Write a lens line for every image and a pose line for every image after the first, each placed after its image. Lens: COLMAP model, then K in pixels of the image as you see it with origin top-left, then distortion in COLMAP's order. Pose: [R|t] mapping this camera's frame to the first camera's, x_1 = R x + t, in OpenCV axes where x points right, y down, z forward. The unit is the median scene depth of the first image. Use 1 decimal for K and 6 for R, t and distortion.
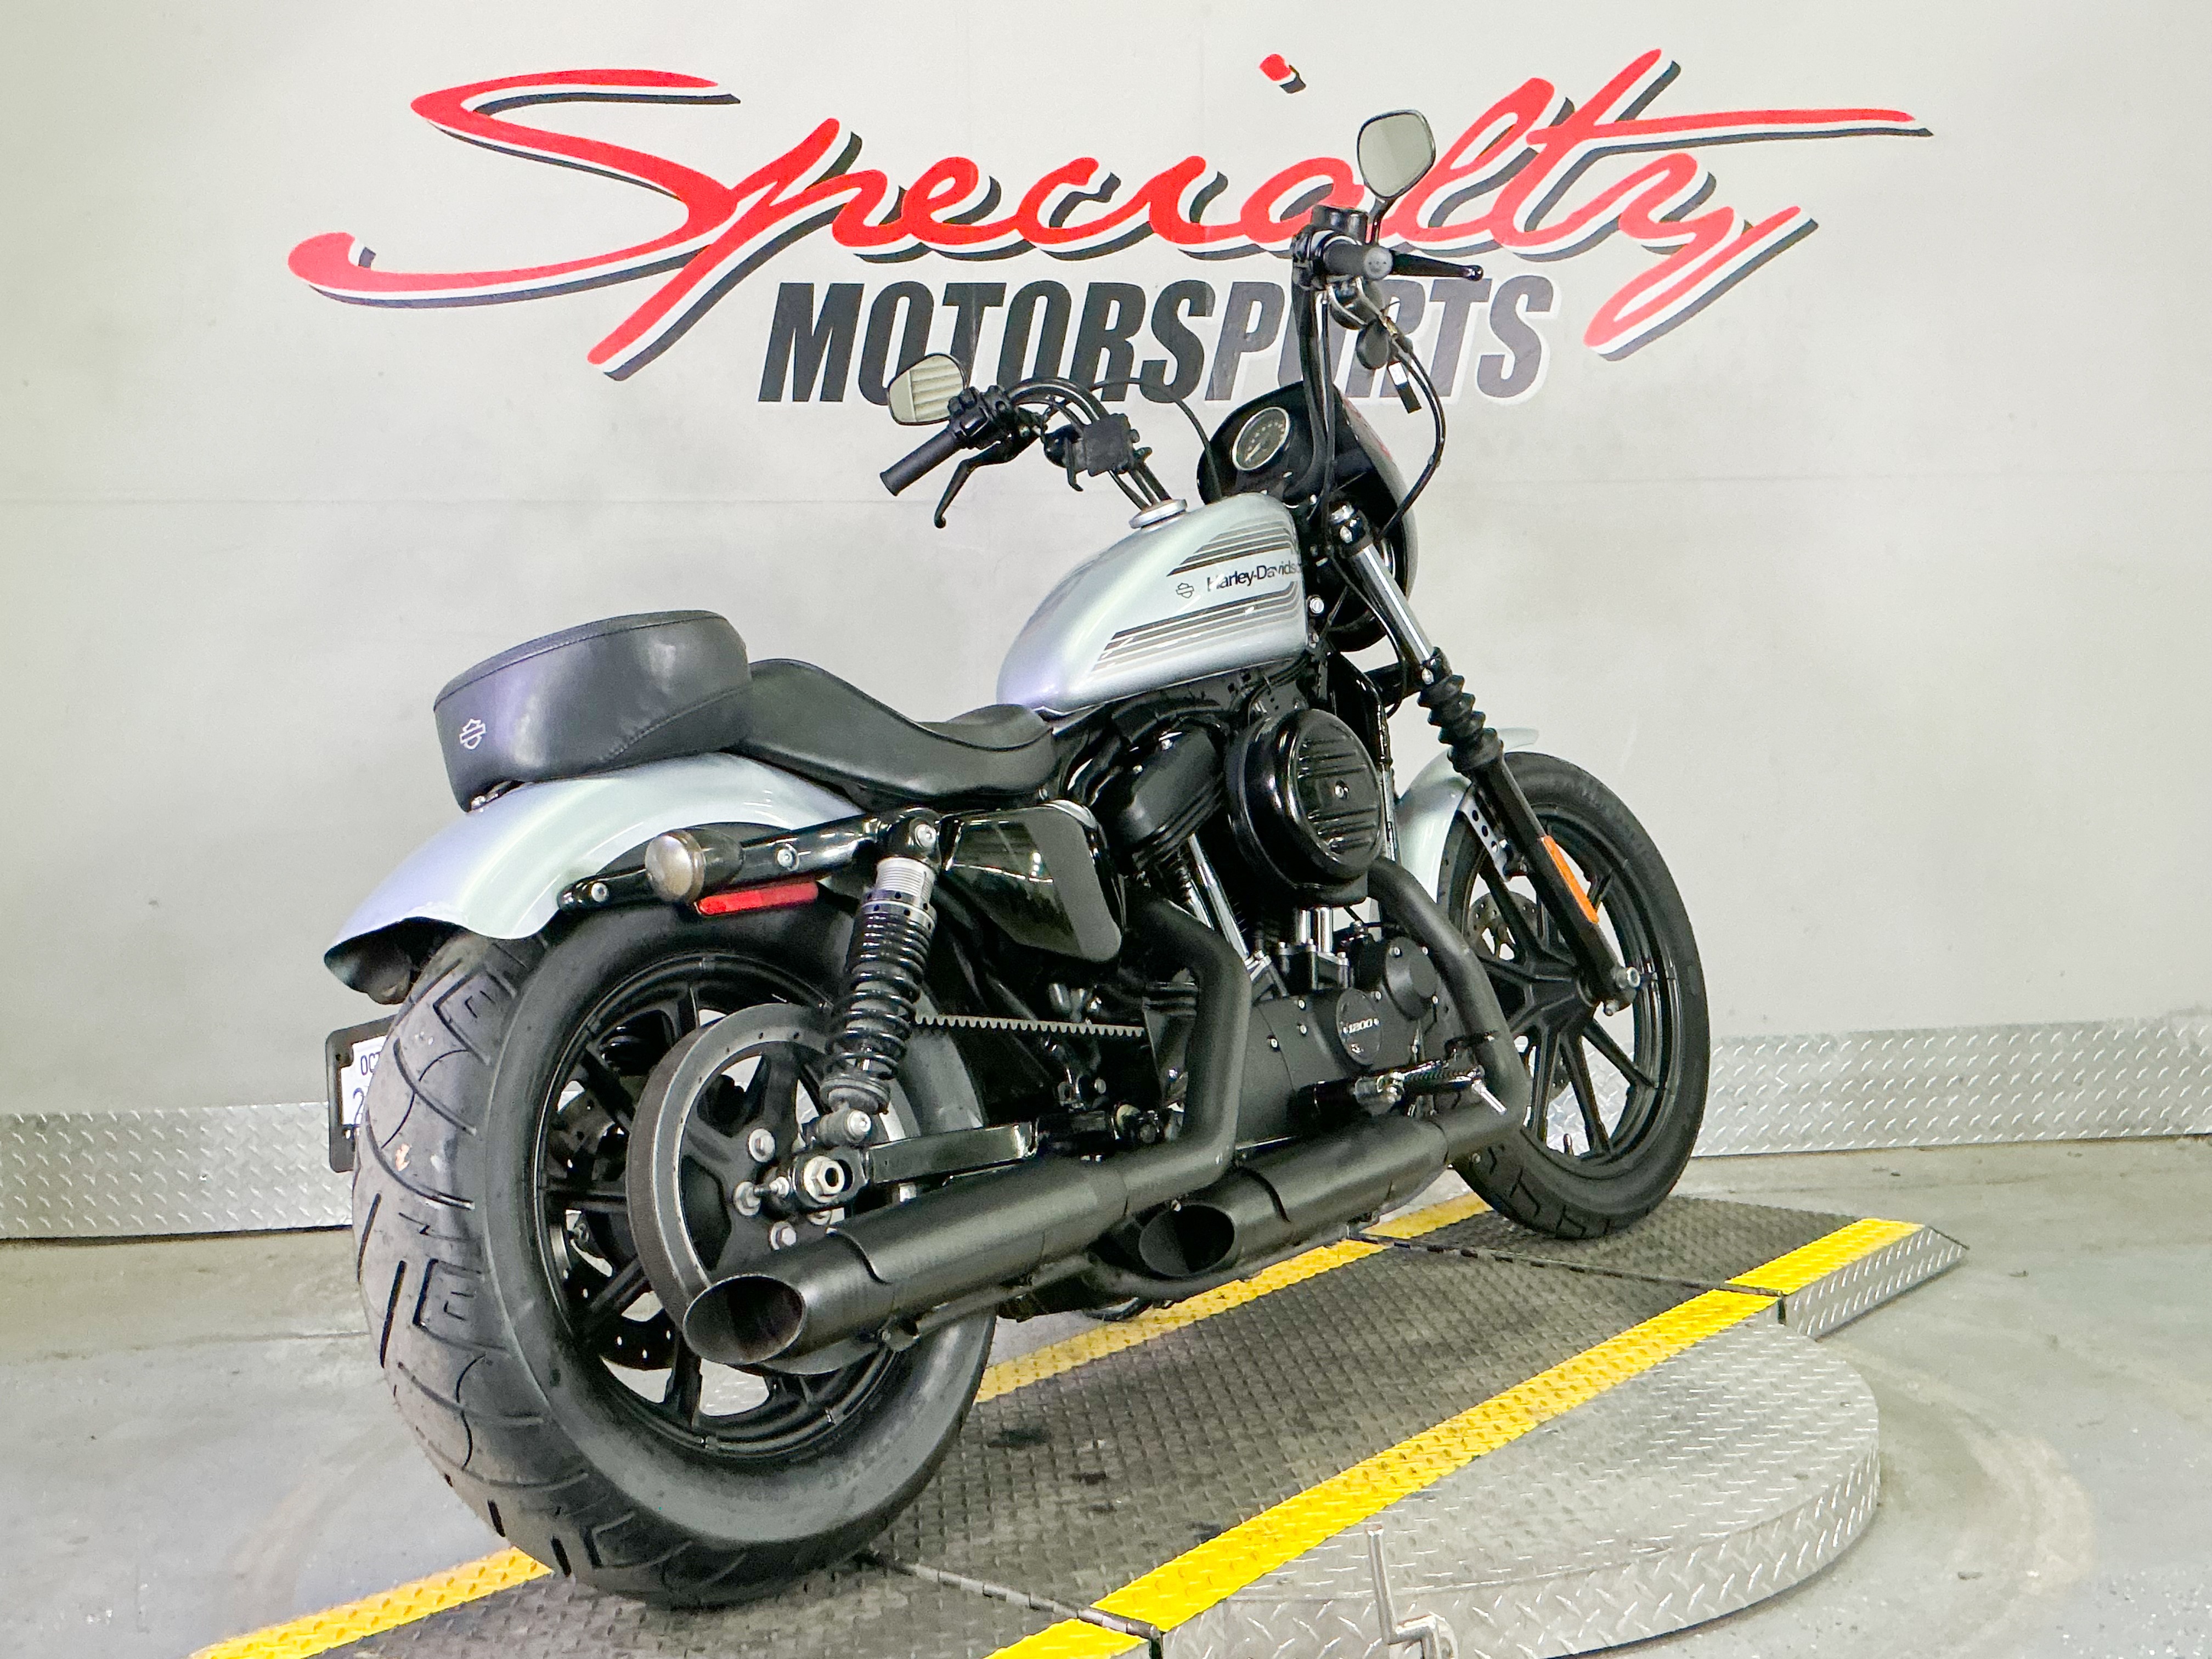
lens RADIAL K [[2307.0, 0, 1095.4], [0, 2307.0, 850.3], [0, 0, 1]] dist [0.066838, 0.000000]
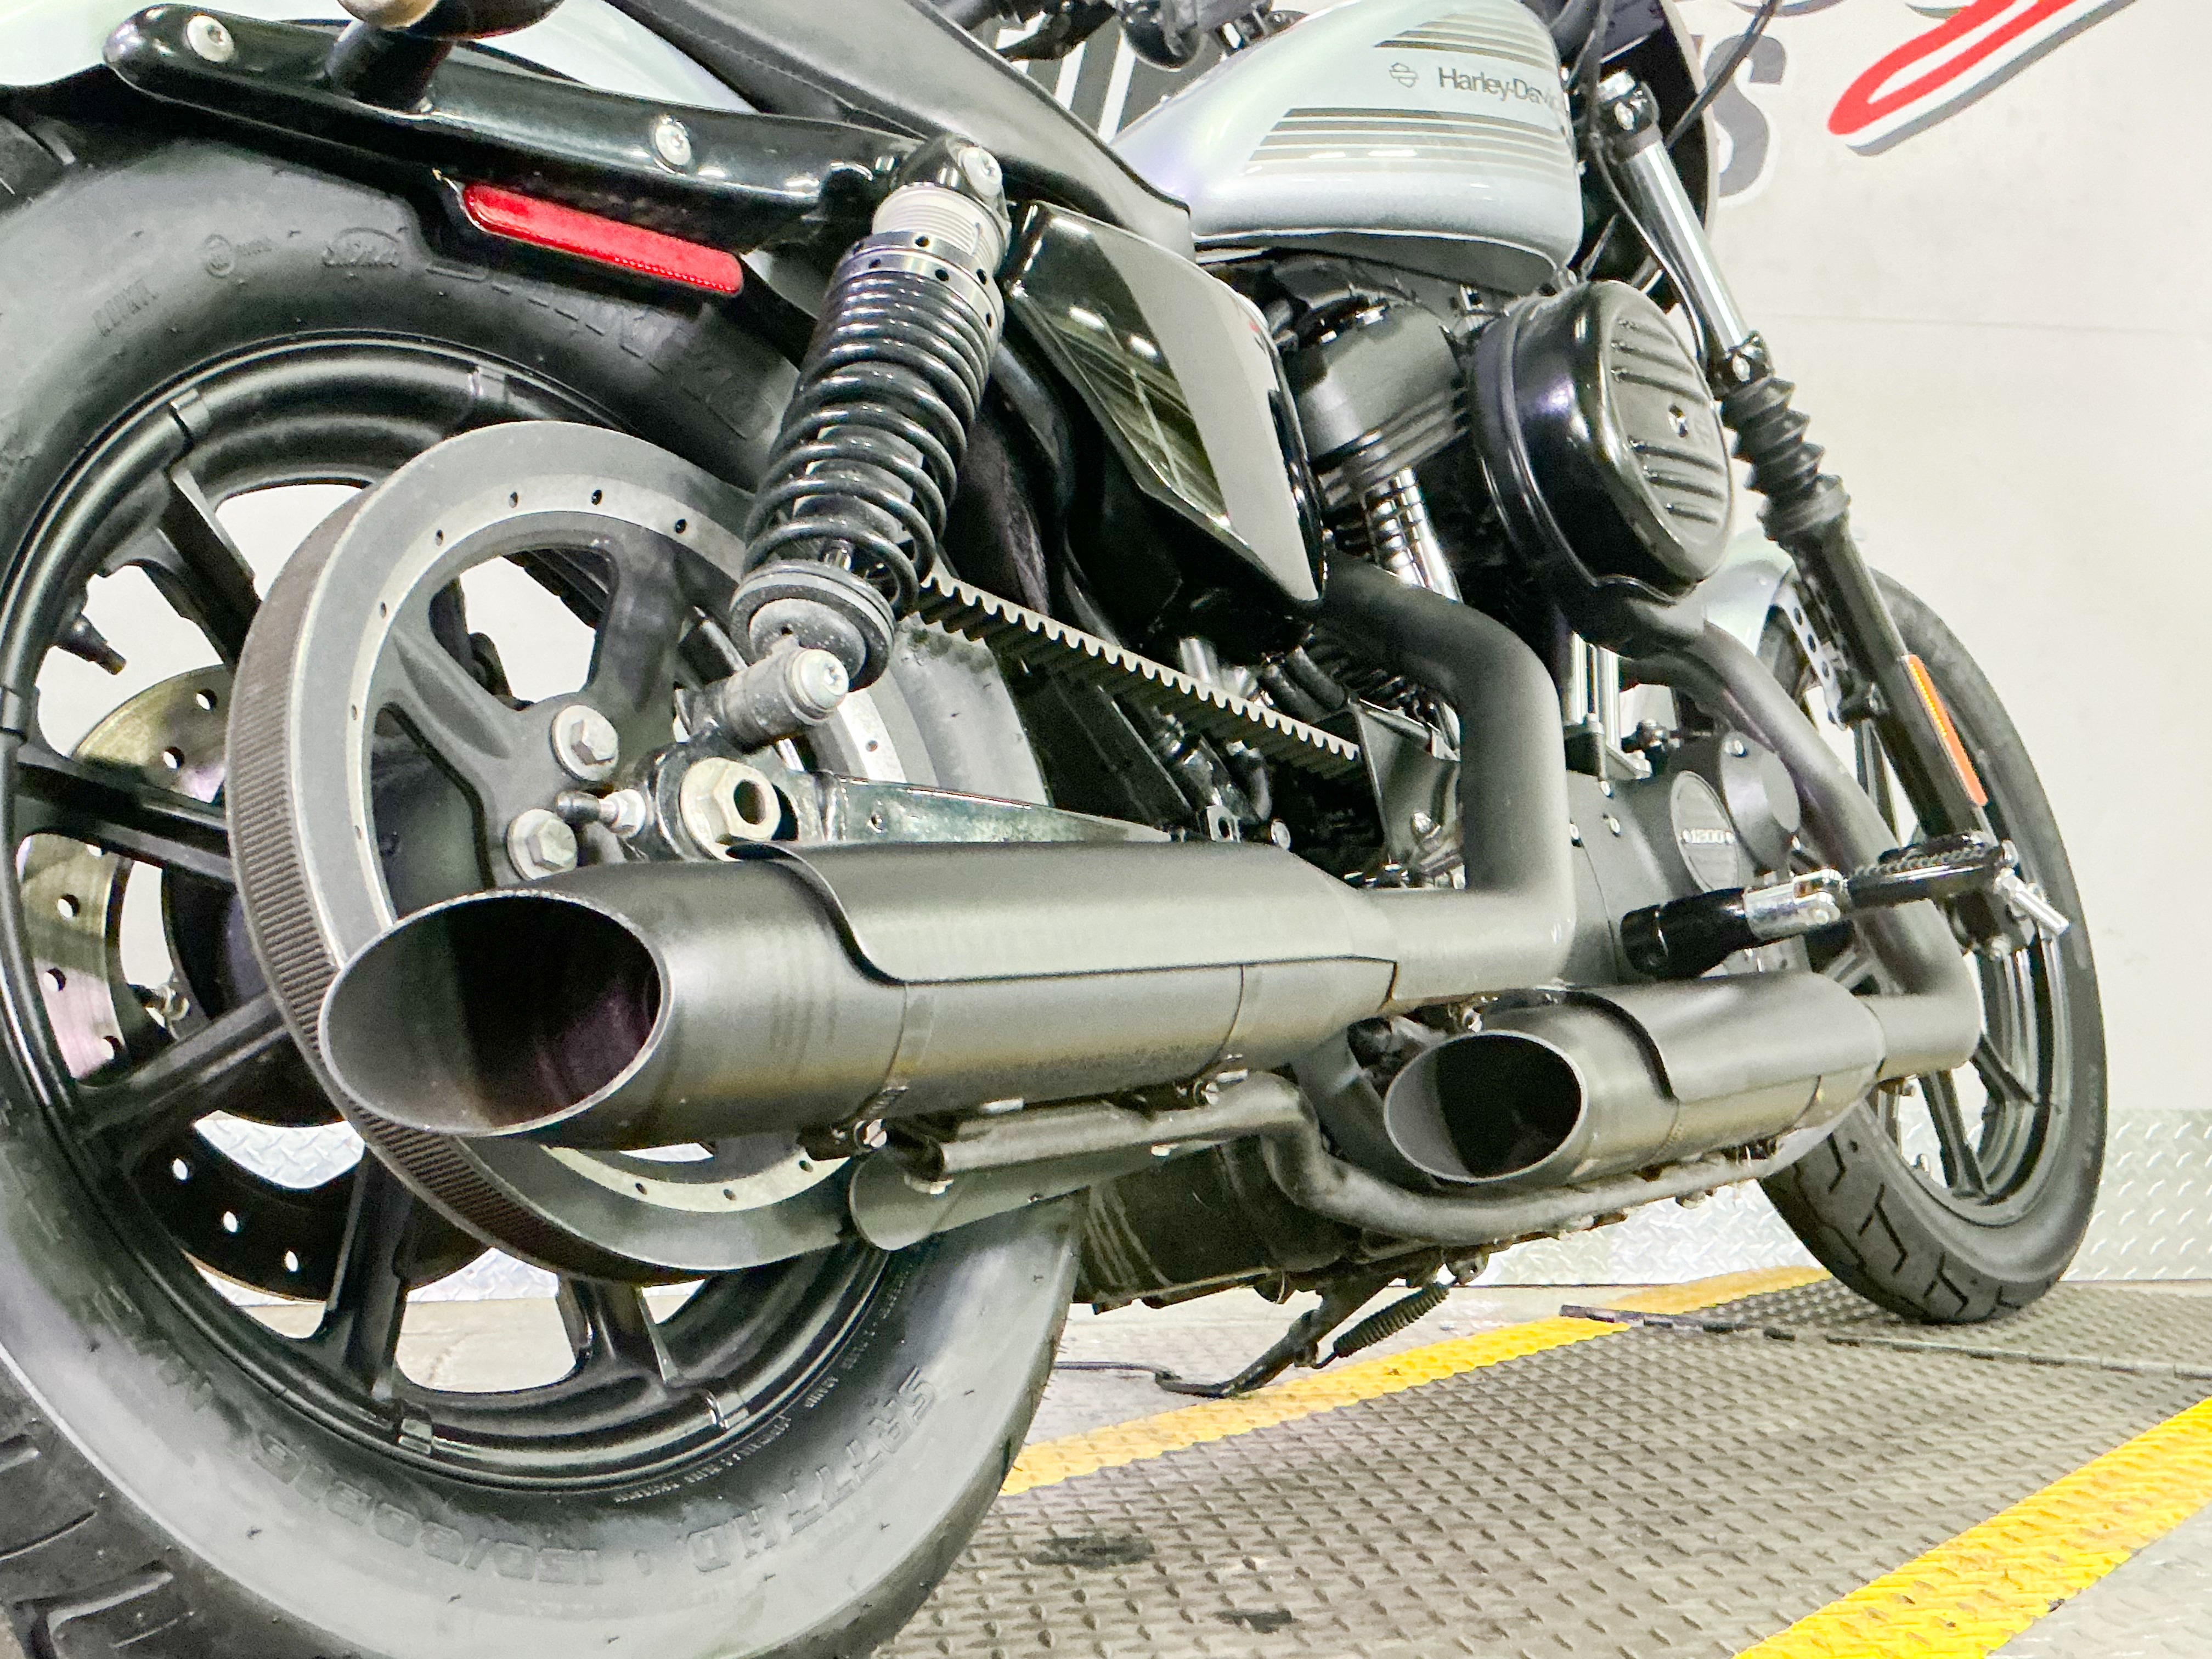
lens RADIAL K [[2448.1, 0, 1091.3], [0, 2448.1, 866.0], [0, 0, 1]] dist [0.076085, 0.000000]
pose [[0.998935, 0.036800, 0.027831, -0.039193], [-0.033885, 0.994529, -0.098816, 0.118075], [-0.031316, 0.097768, 0.994716, 0.339938]]
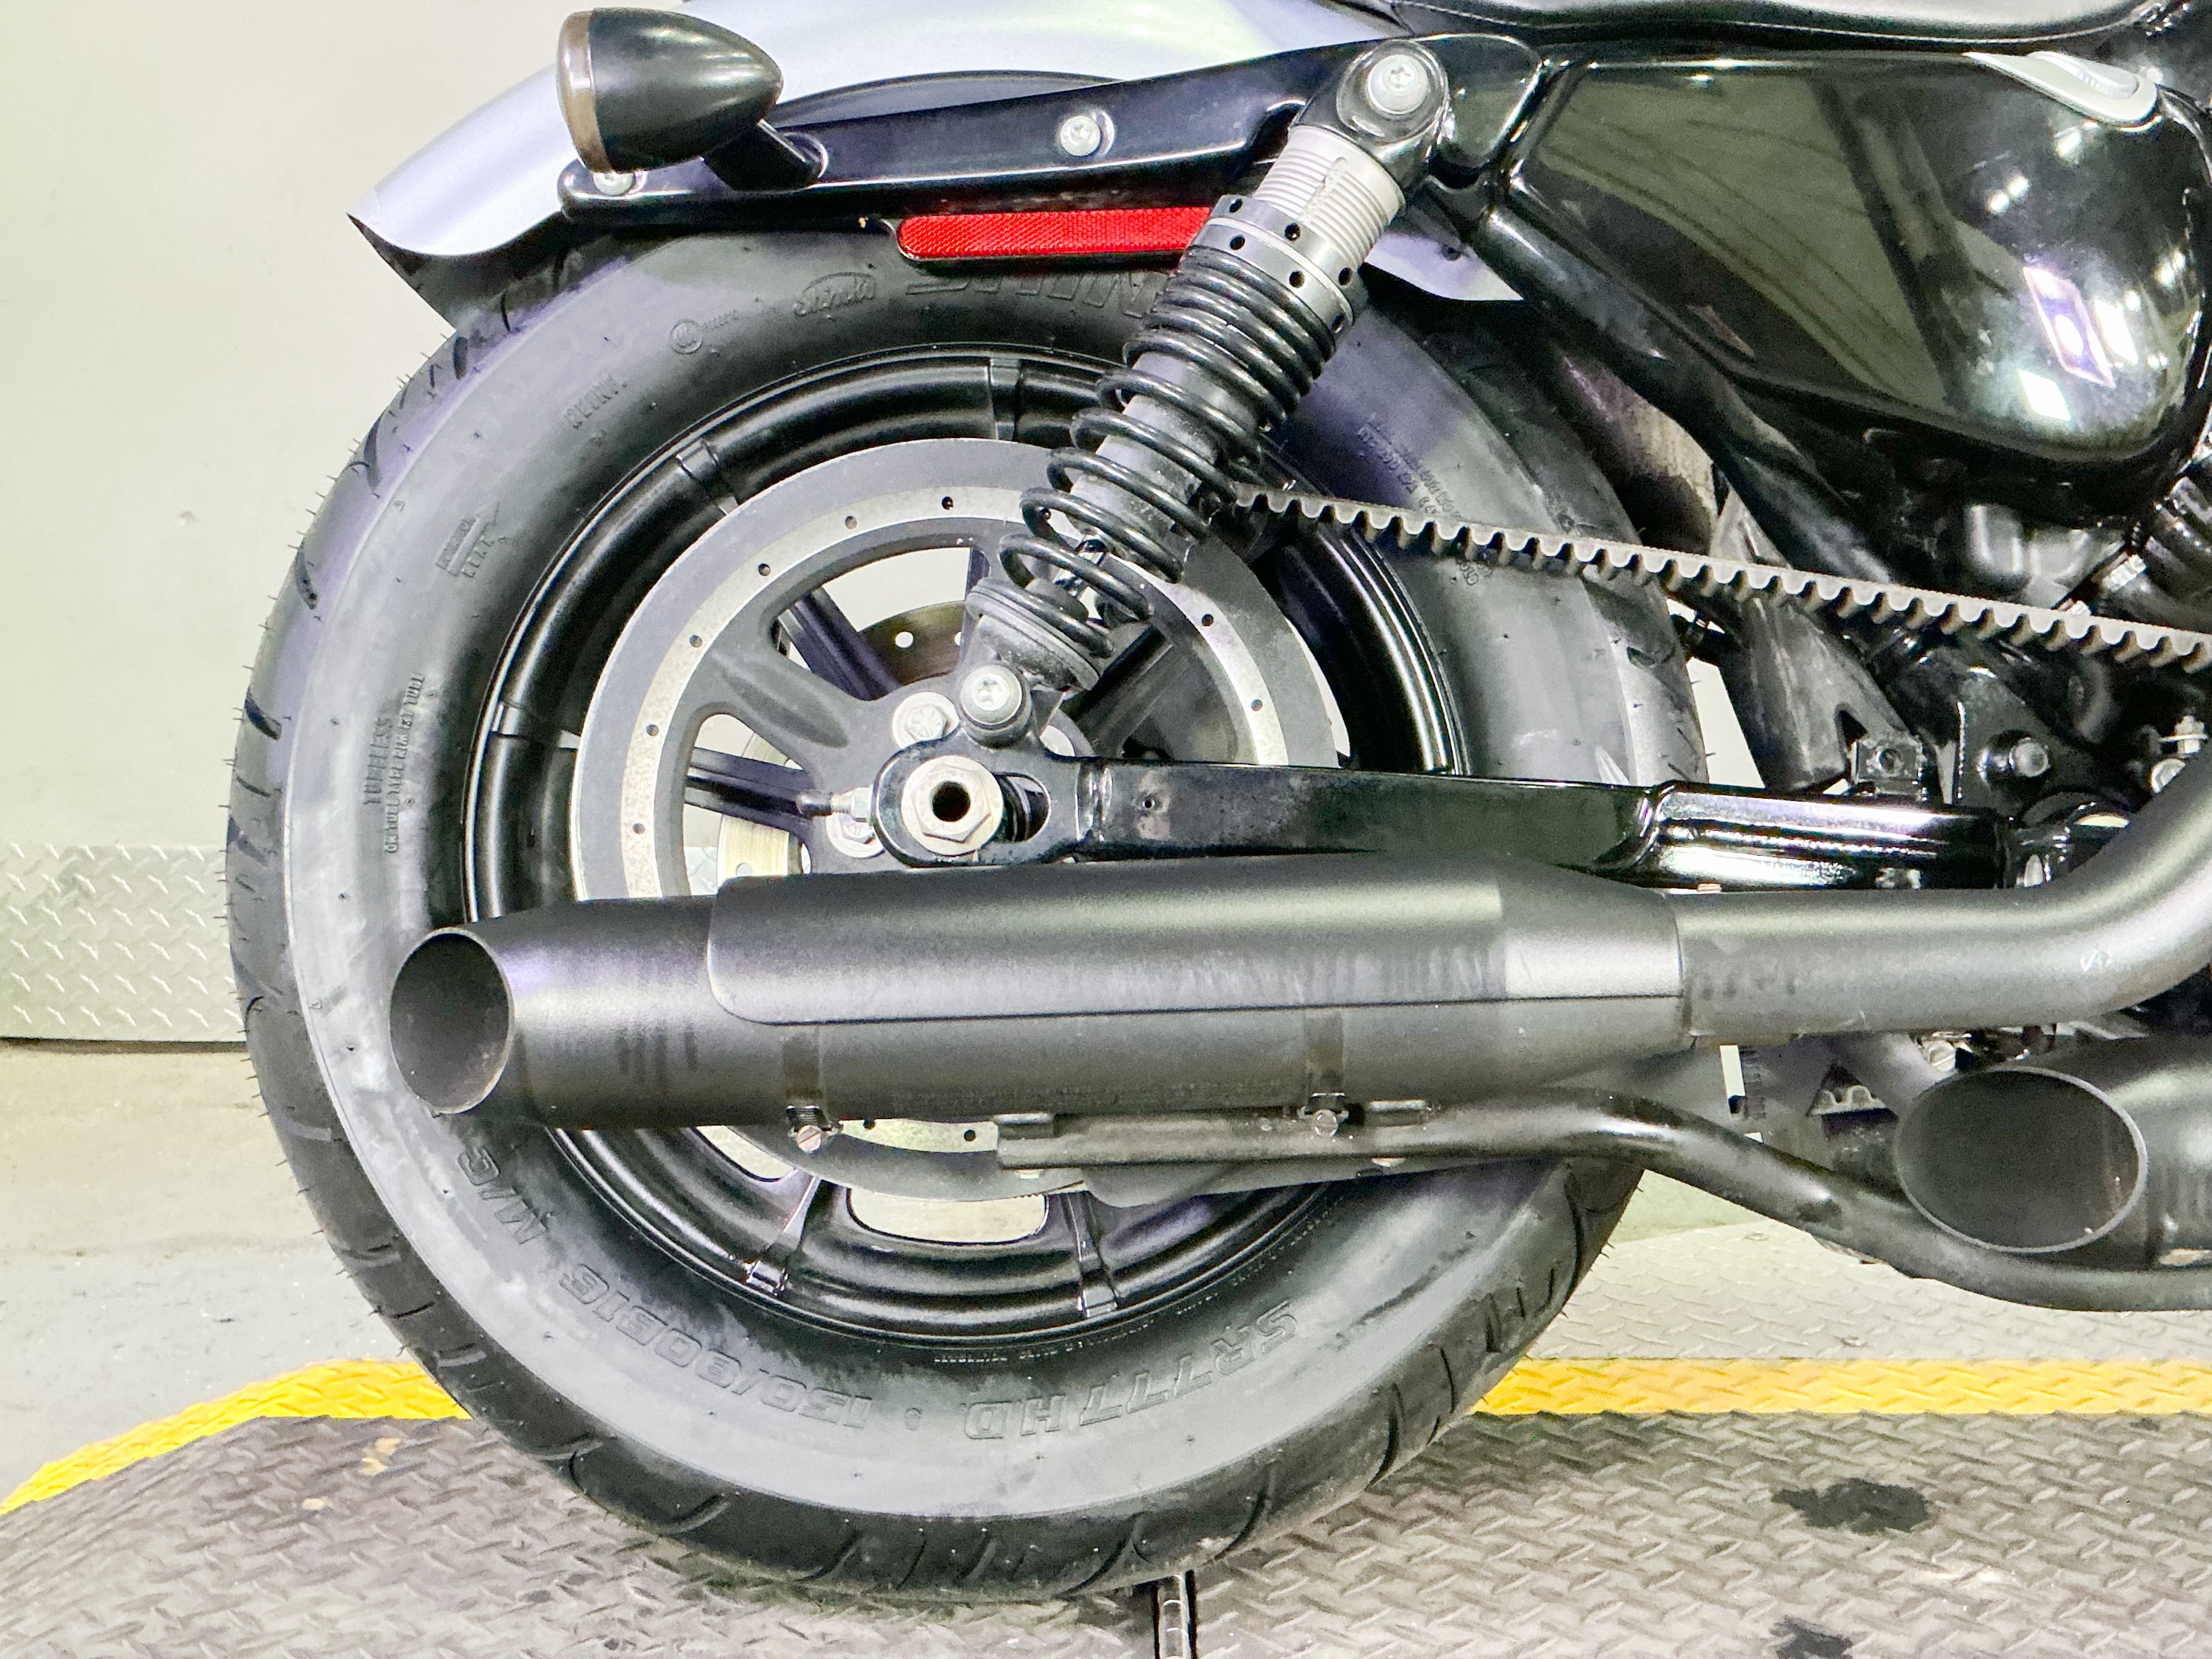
lens RADIAL K [[2364.4, 0, 1109.5], [0, 2364.4, 852.9], [0, 0, 1]] dist [0.074998, 0.000000]
pose [[0.649432, 0.134142, -0.748494, 0.160032], [-0.058176, 0.990198, 0.126982, 0.054539], [0.758191, -0.038922, 0.650870, 0.433124]]
